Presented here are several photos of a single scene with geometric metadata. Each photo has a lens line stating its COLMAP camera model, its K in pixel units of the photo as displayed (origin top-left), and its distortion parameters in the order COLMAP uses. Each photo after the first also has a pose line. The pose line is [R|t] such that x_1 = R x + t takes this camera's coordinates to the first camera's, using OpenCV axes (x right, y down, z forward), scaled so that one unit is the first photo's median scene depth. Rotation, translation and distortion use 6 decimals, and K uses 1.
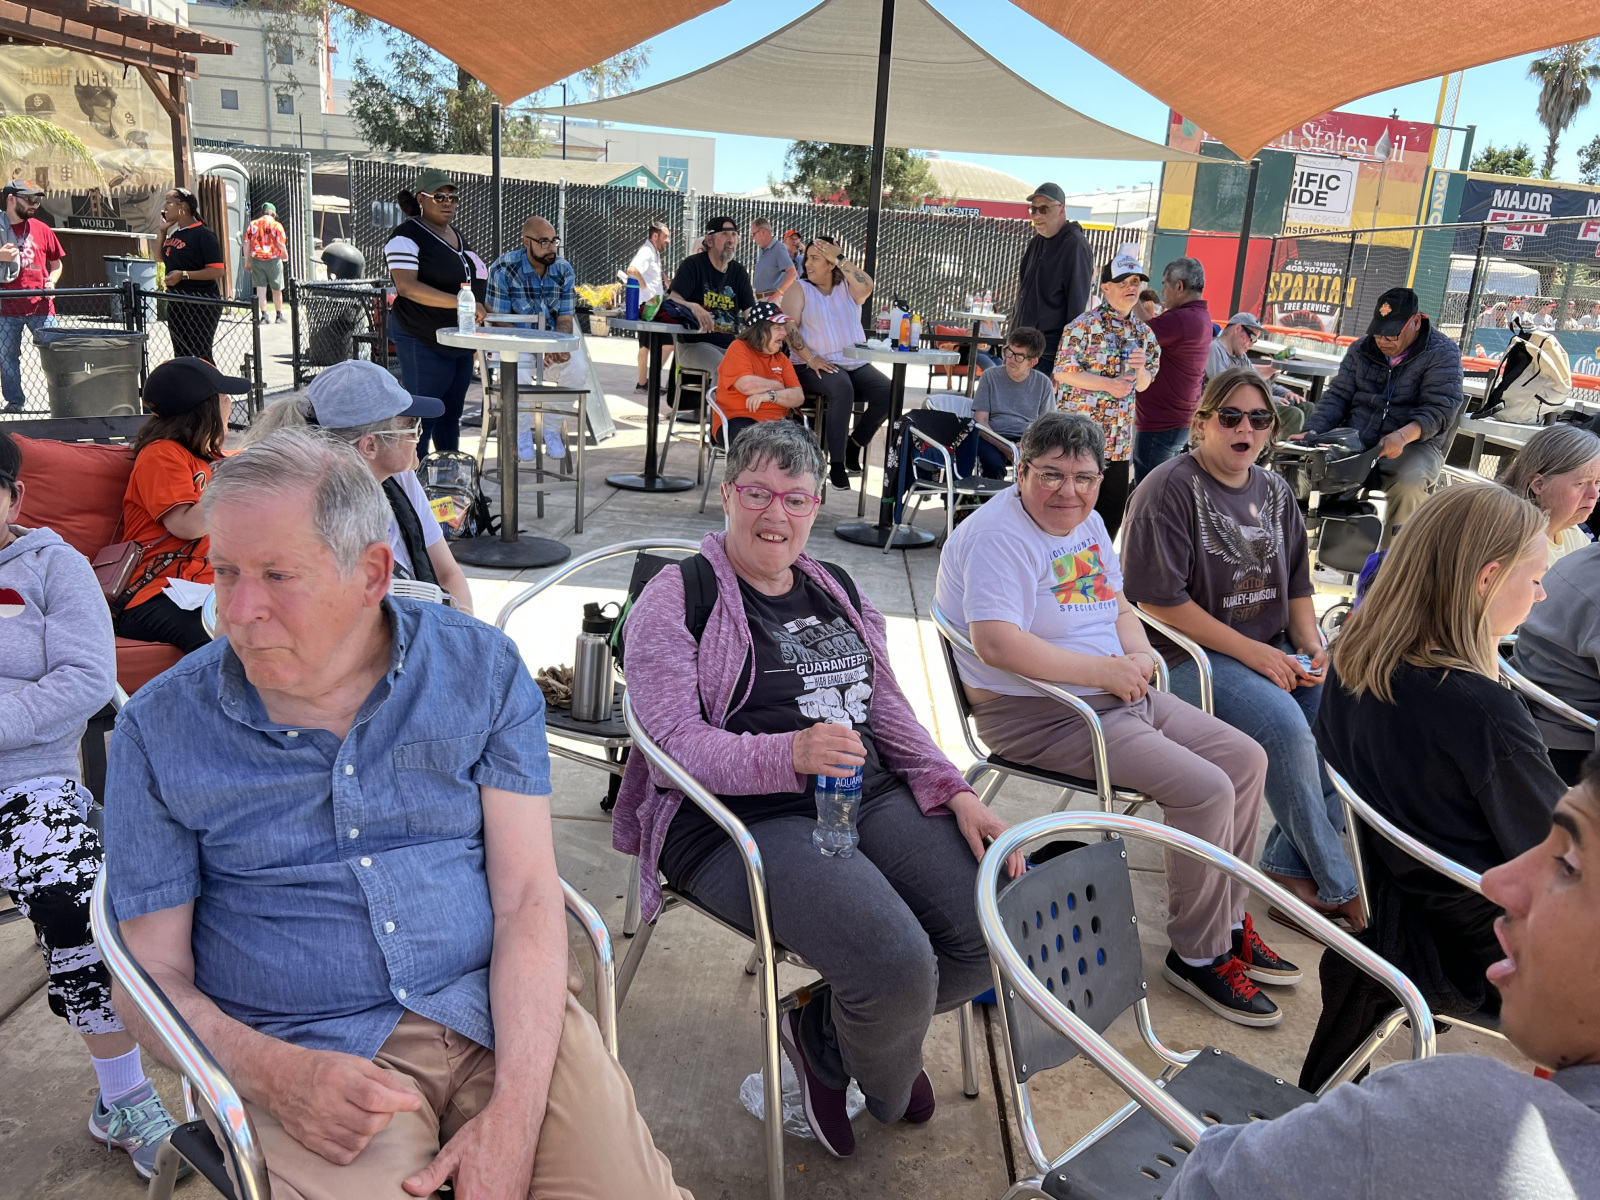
lens RADIAL K [[1192.5, 0, 801.6], [0, 1192.5, 593.7], [0, 0, 1]] dist [0.021837, -0.016945]
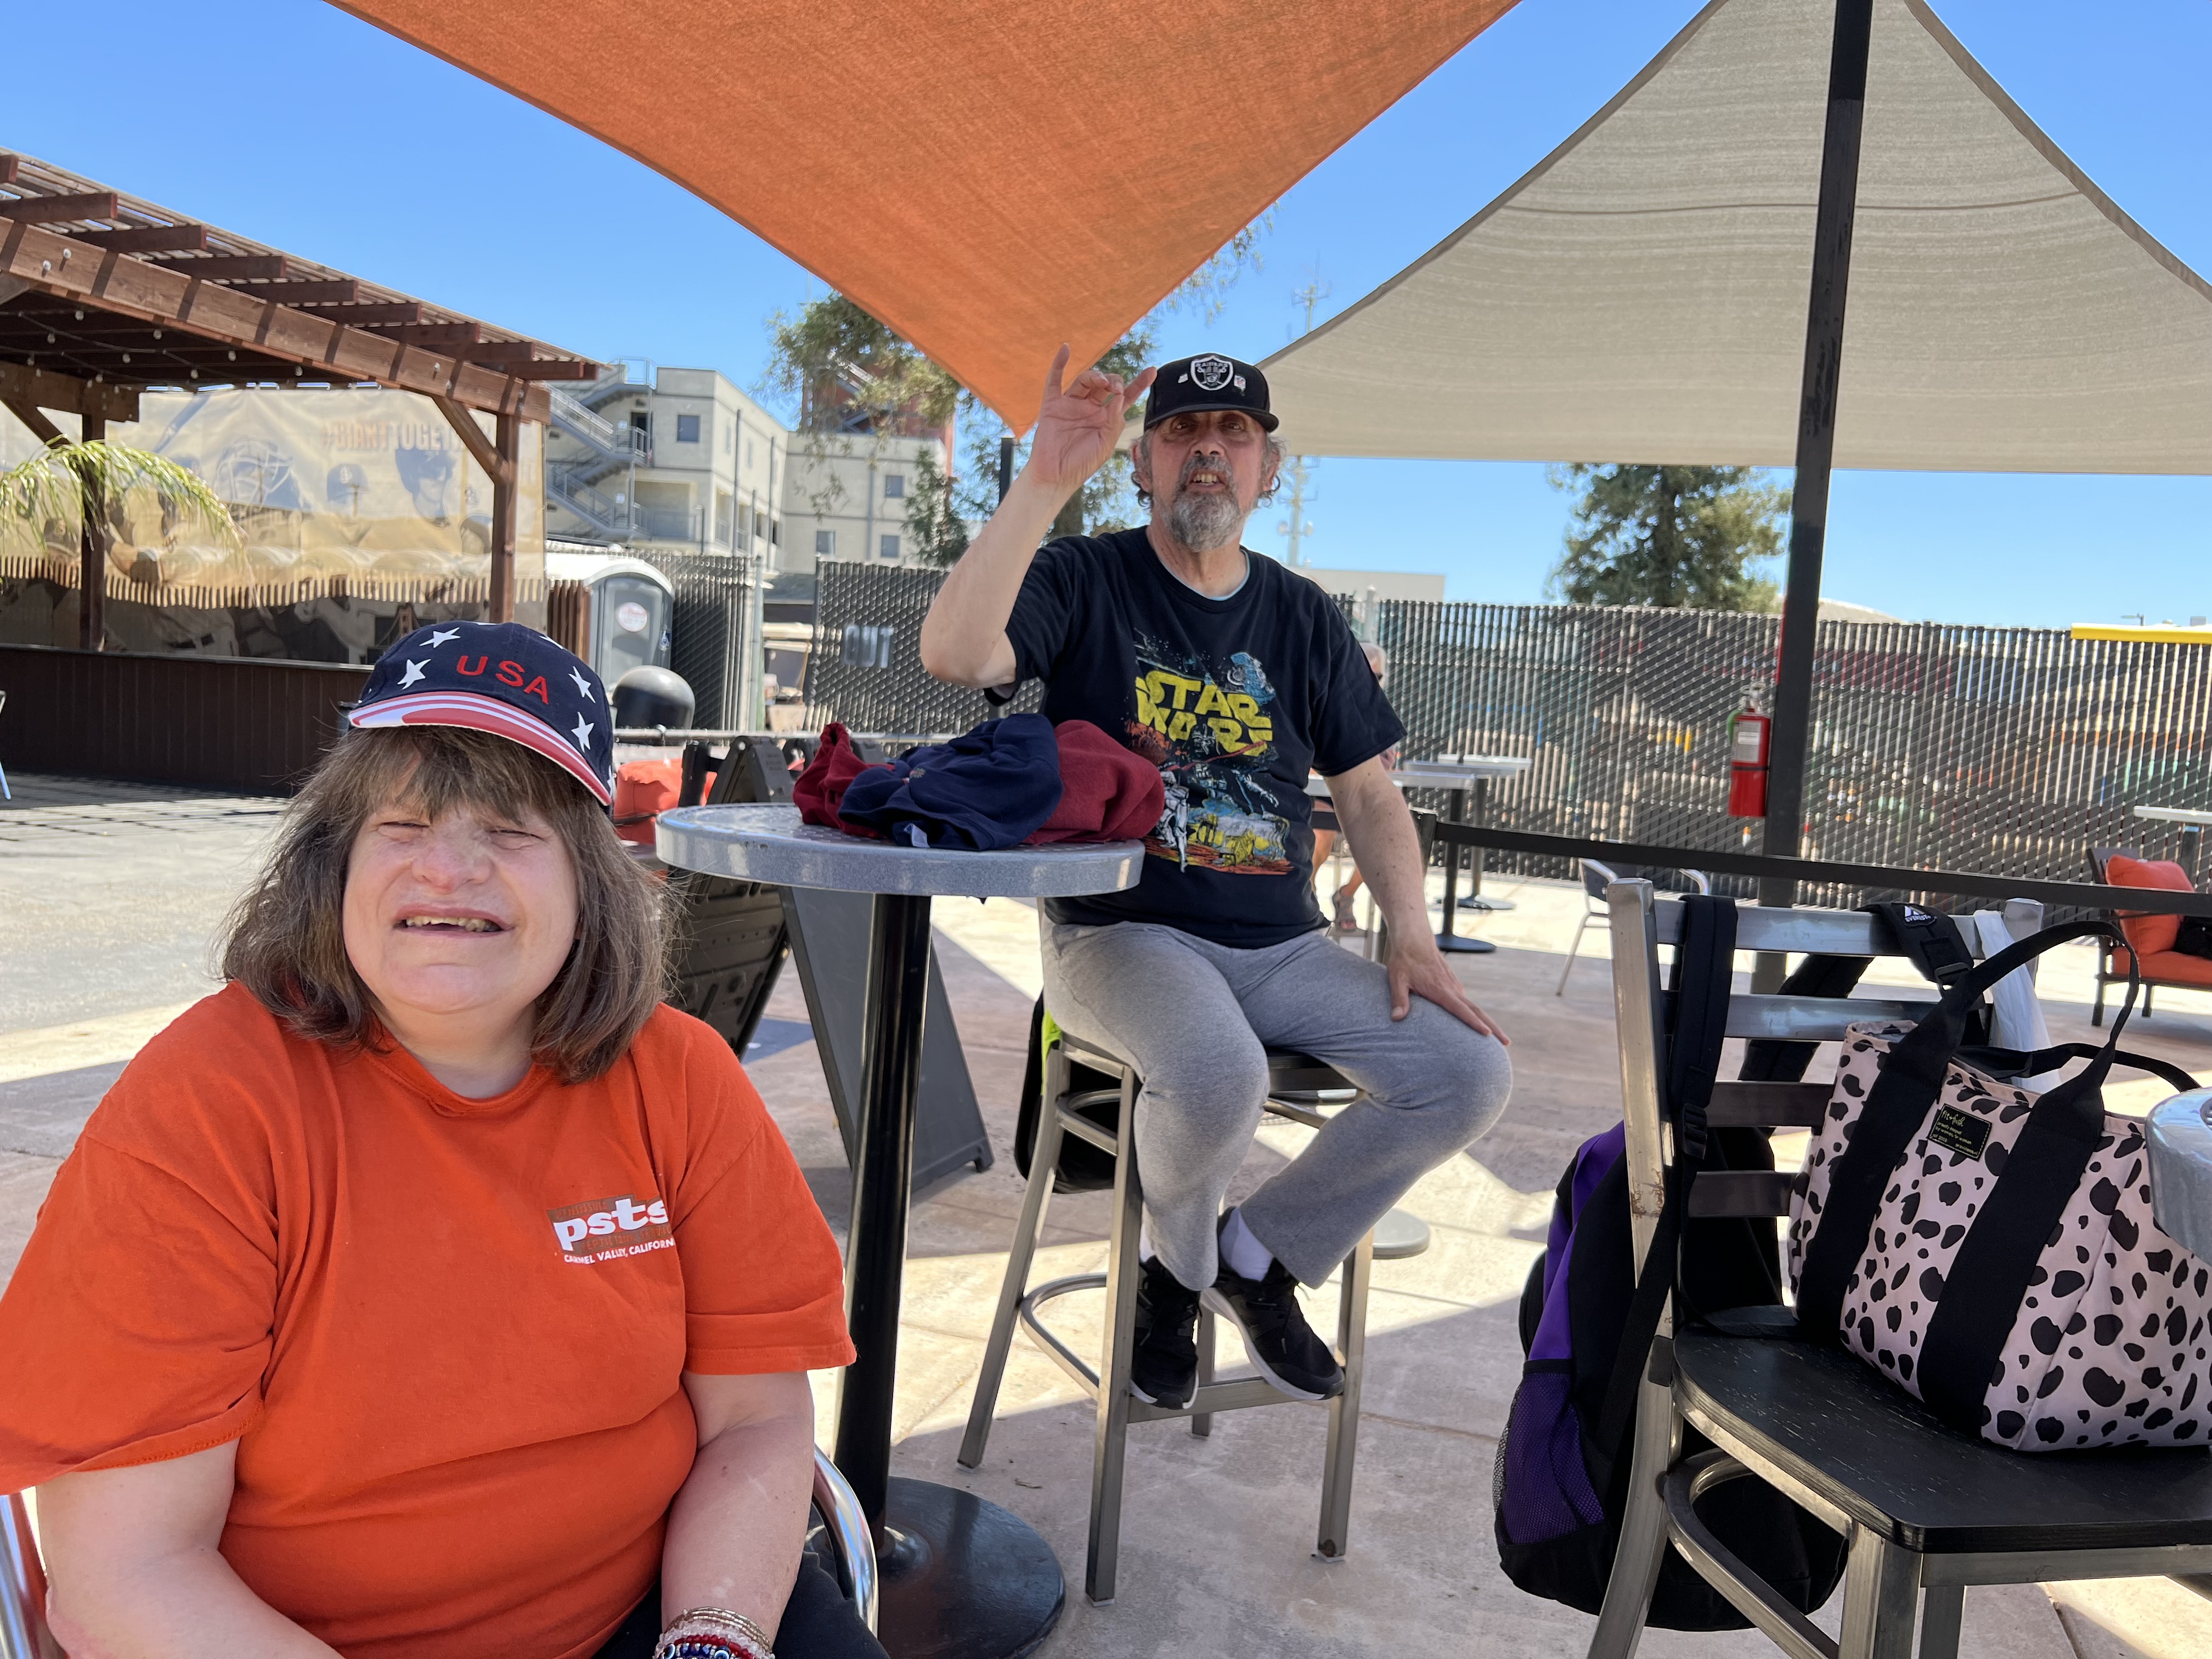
lens RADIAL K [[1648.6, 0, 1116.6], [0, 1648.6, 832.7], [0, 0, 1]] dist [0.021837, -0.016945]
pose [[0.965180, 0.015924, -0.261103, -0.005161], [-0.072054, 0.975716, -0.206848, -0.085560], [0.251469, 0.218459, 0.942889, 0.377901]]
